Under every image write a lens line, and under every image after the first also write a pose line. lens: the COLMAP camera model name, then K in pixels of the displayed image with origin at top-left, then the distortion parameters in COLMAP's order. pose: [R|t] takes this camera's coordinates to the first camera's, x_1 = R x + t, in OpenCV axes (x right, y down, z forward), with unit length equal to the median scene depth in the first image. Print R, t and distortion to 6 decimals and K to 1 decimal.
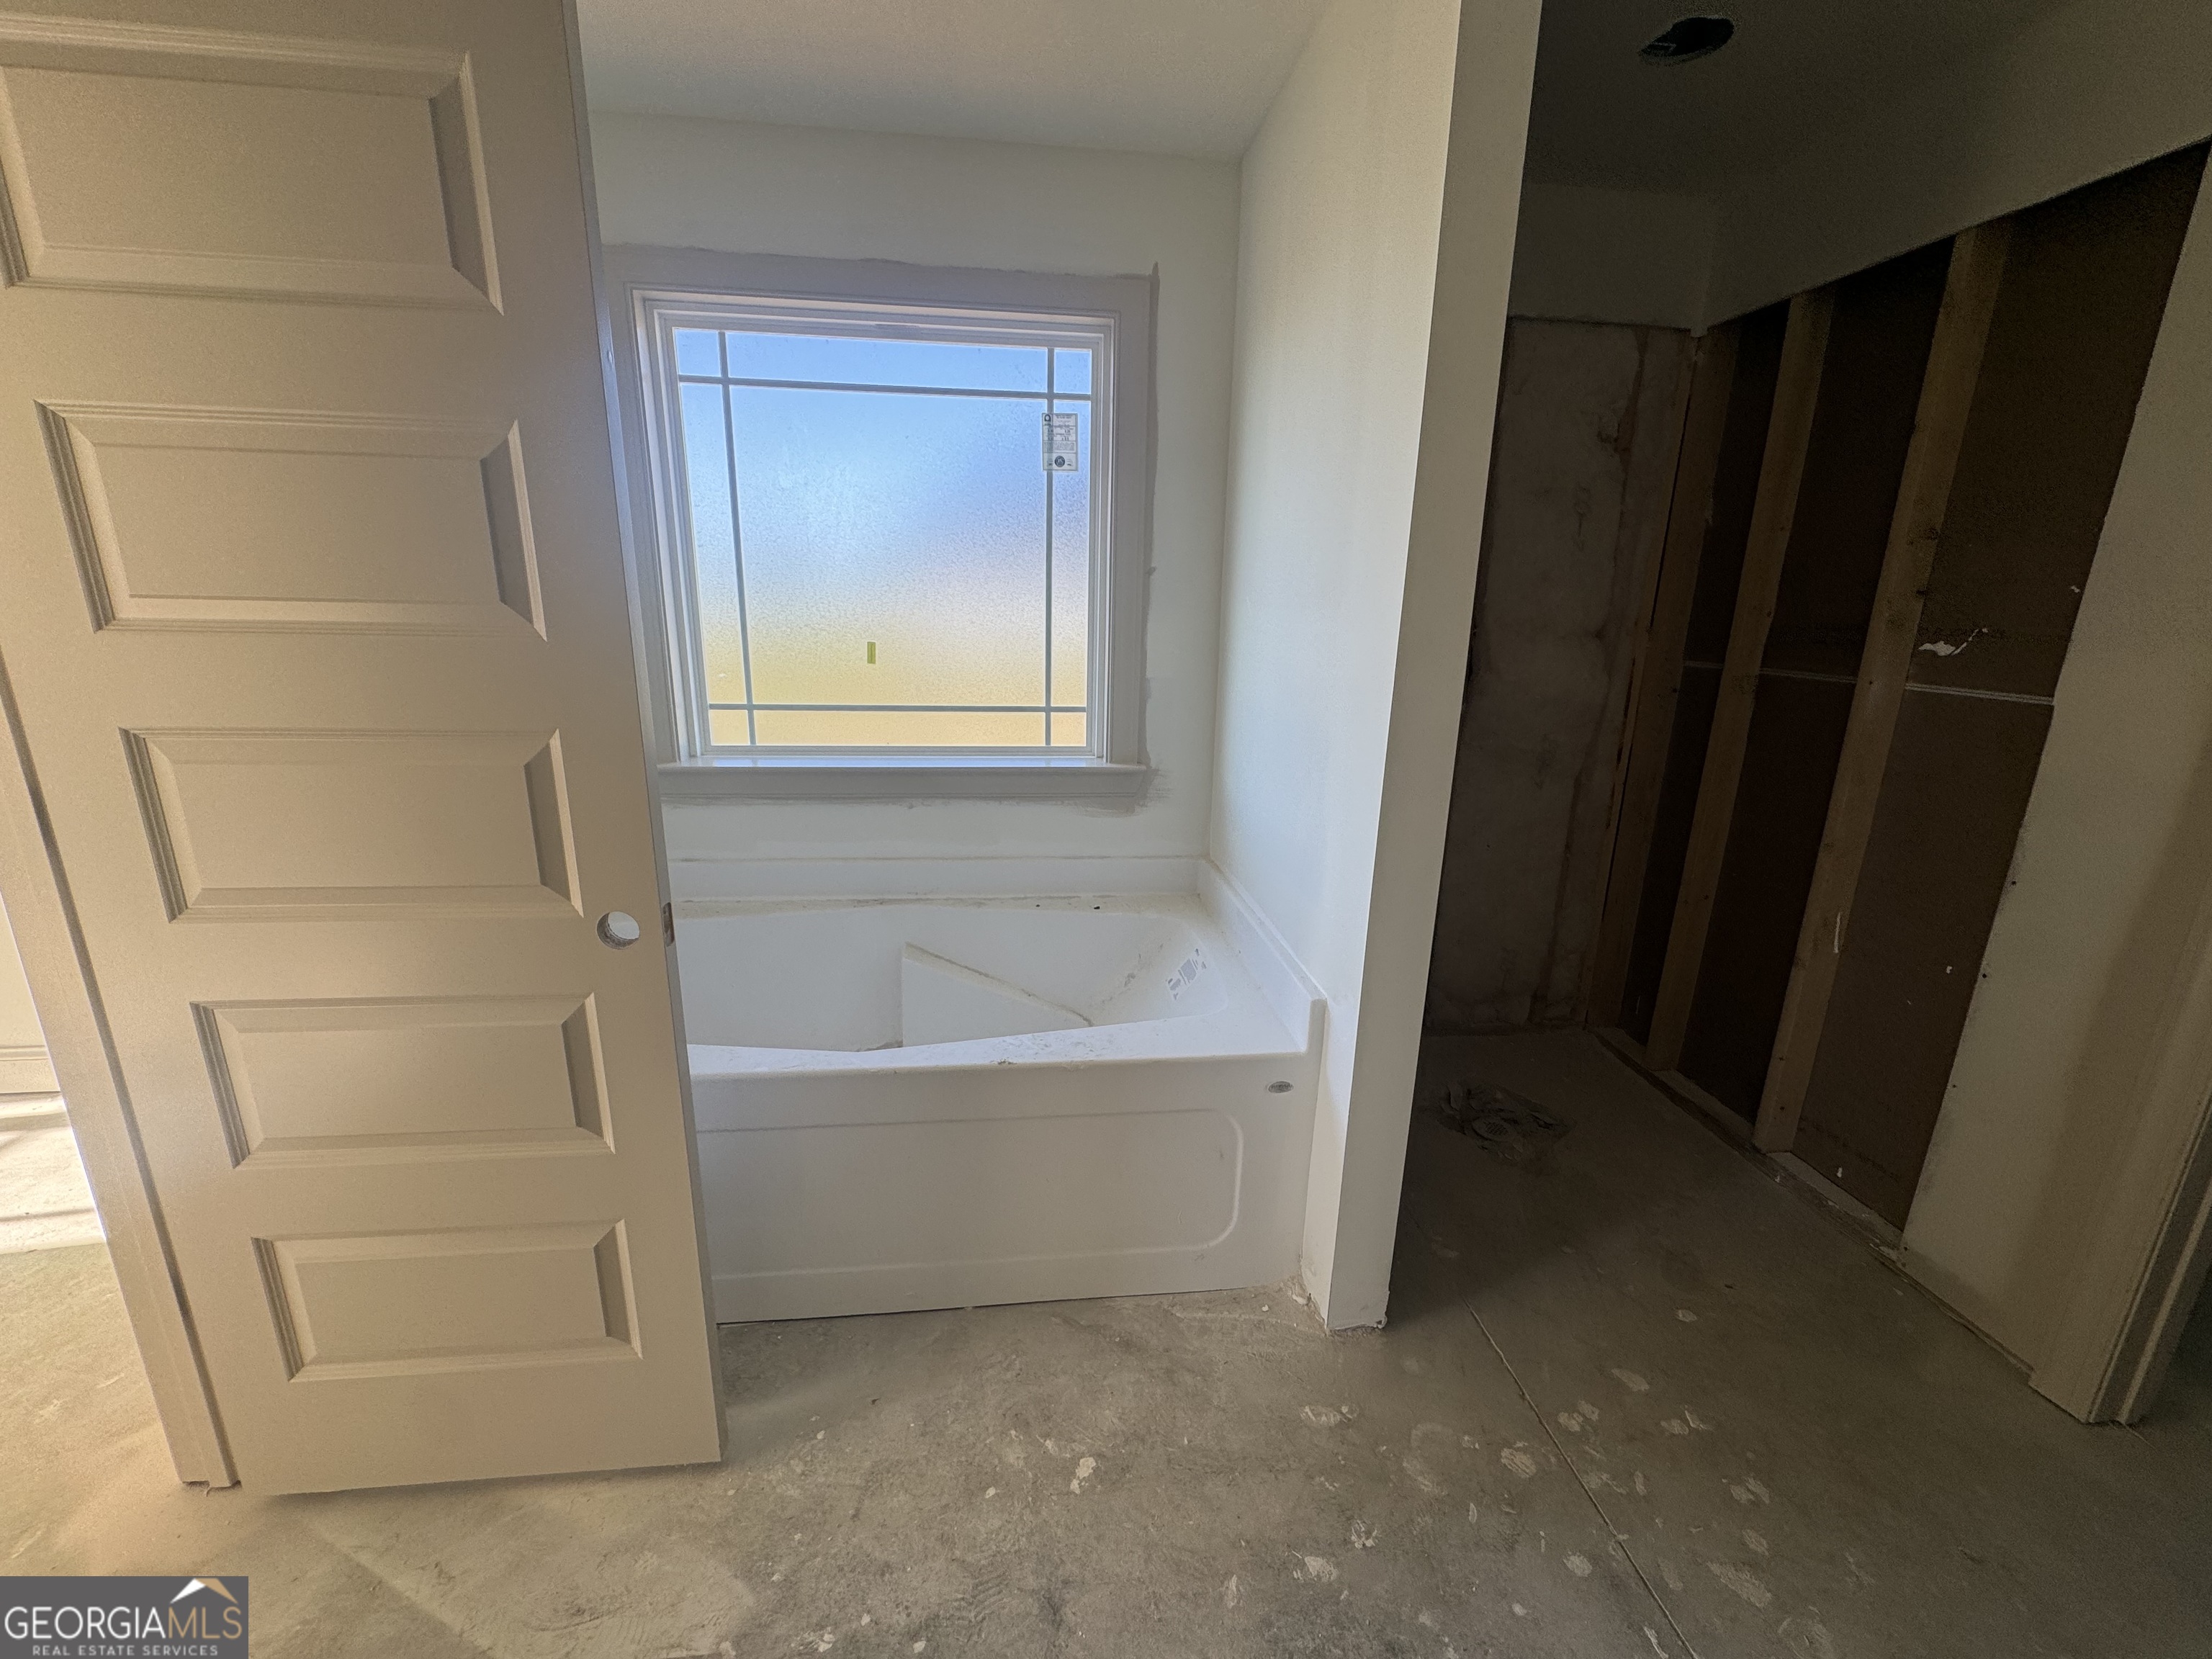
lens RADIAL K [[883.0, 0, 1106.2], [0, 883.0, 830.2], [0, 0, 1]] dist [-0.000837, 0.000032]
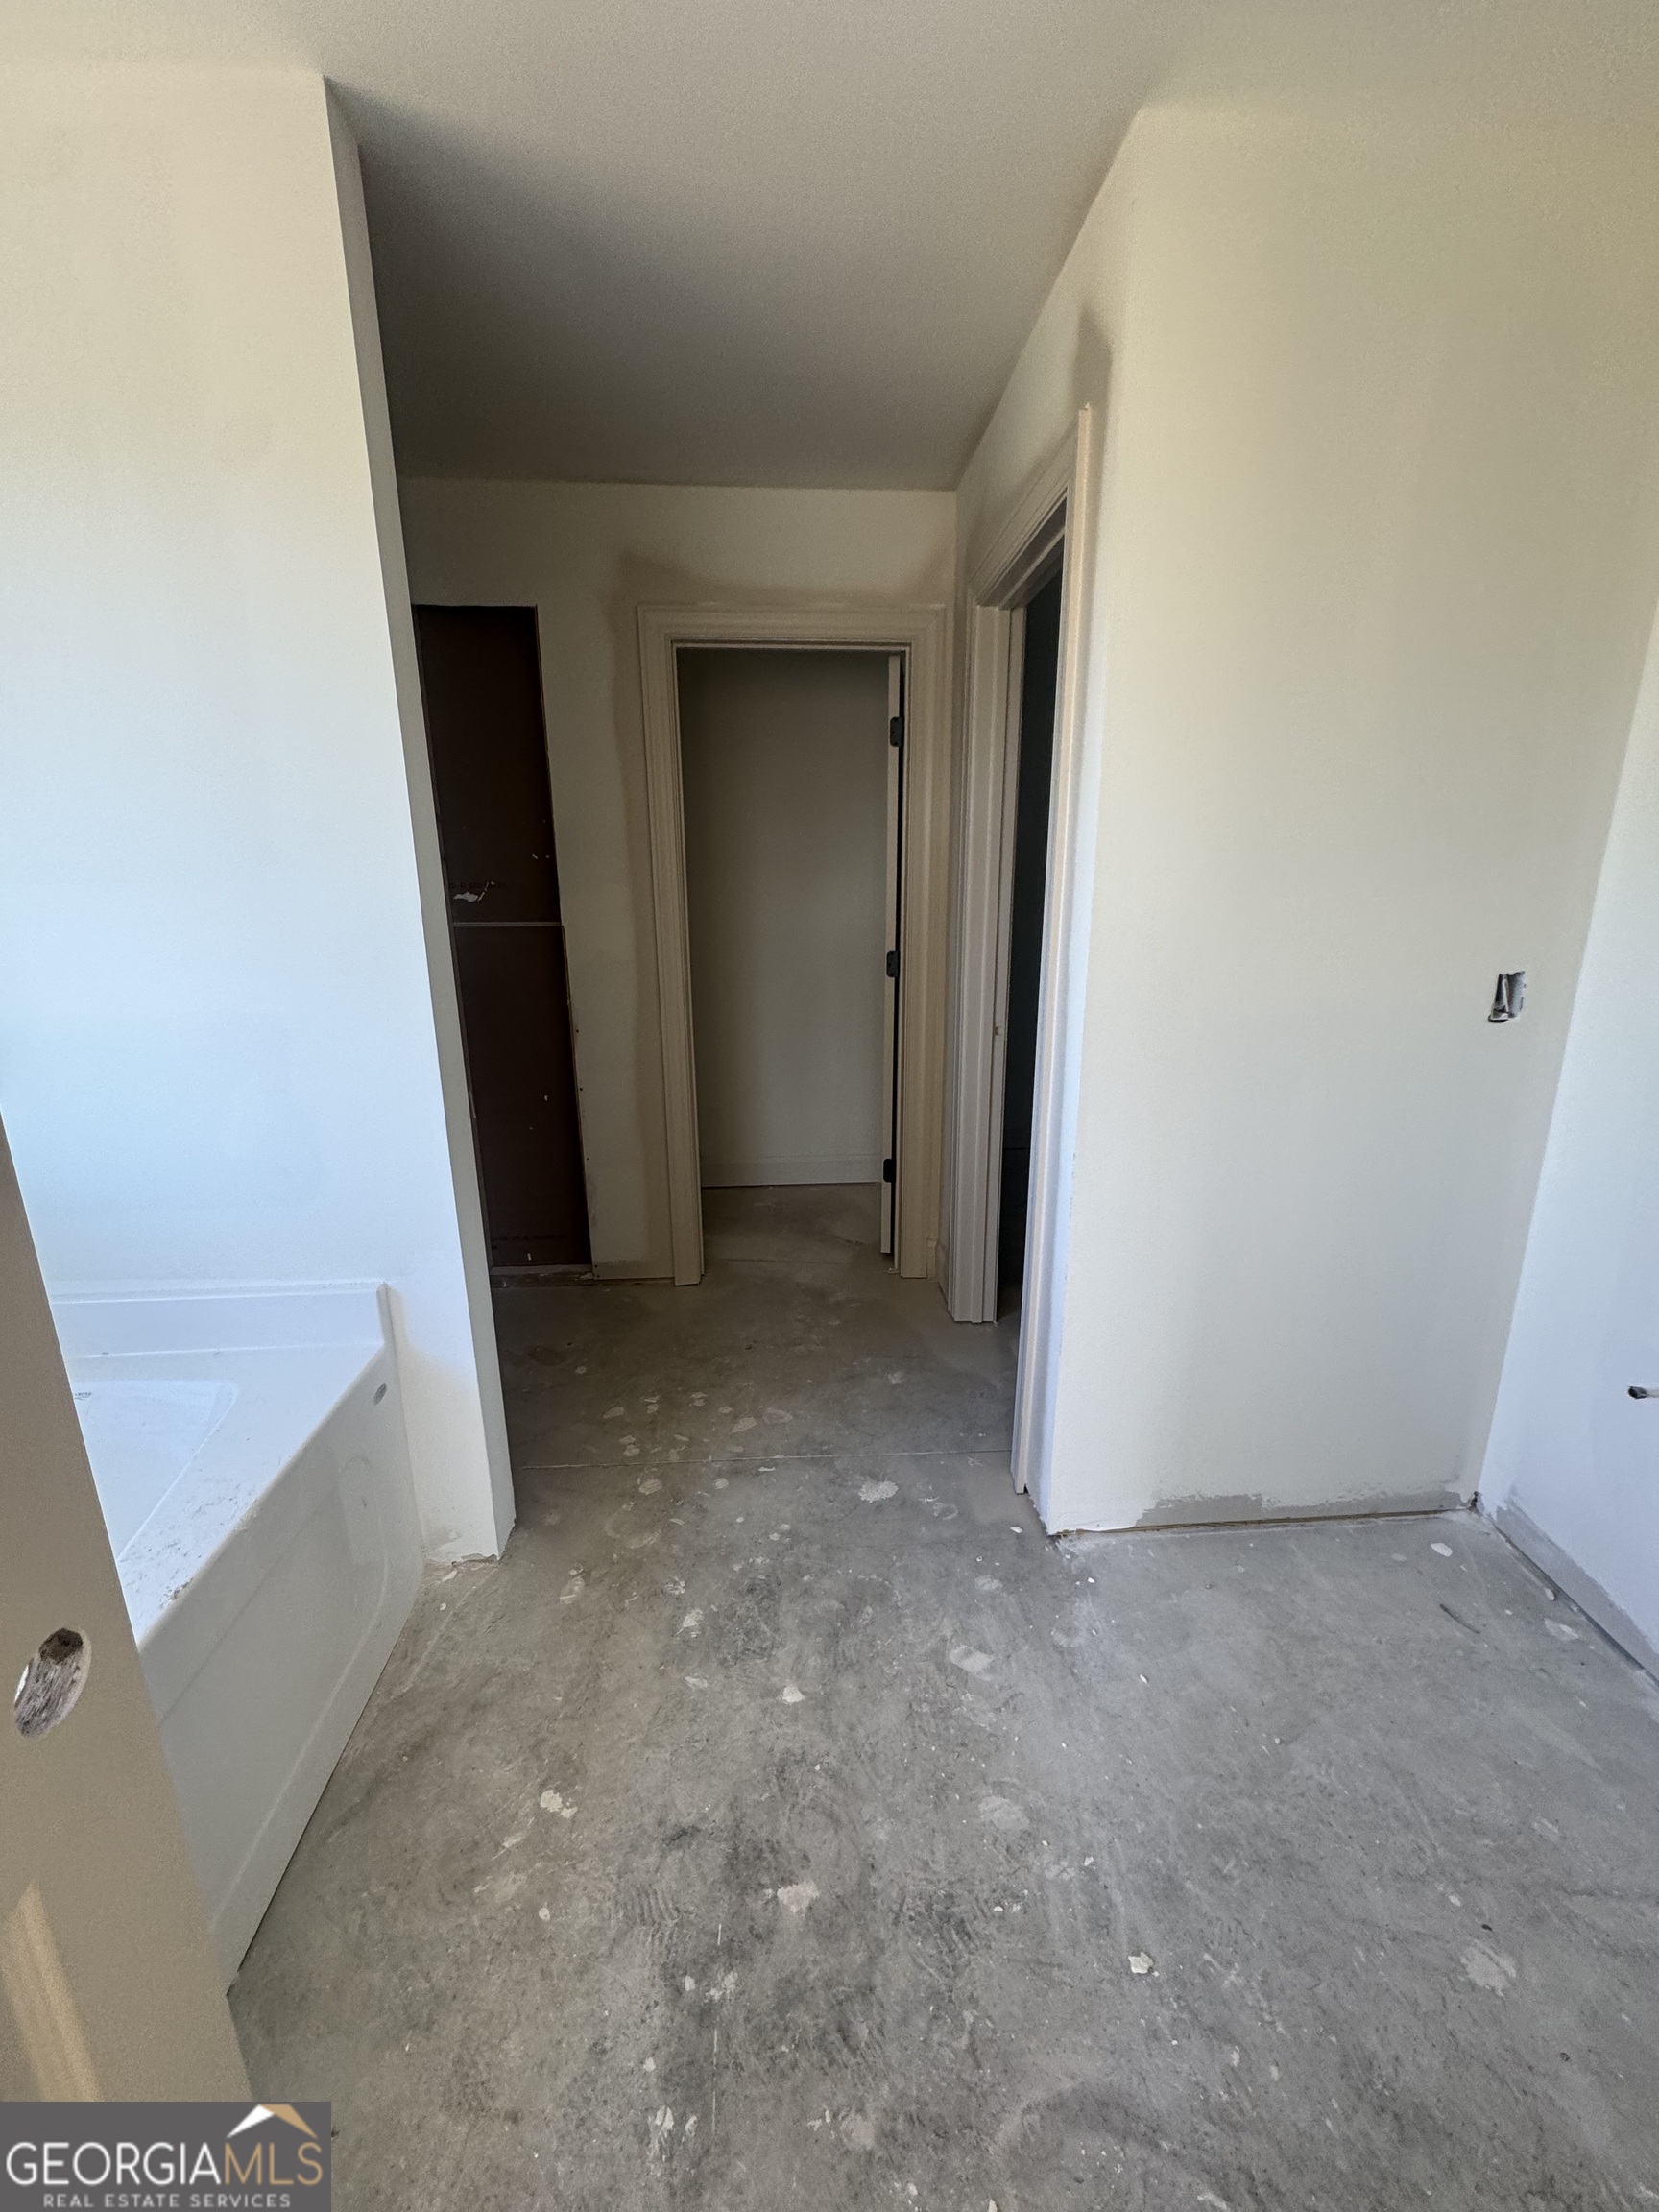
lens RADIAL K [[883.0, 0, 833.0], [0, 883.0, 1101.7], [0, 0, 1]] dist [-0.000837, 0.000032]
pose [[0.044318, -0.269073, 0.962099, -0.716428], [0.261098, 0.932693, 0.248822, -0.124615], [-0.964294, 0.240175, 0.111590, 0.433661]]
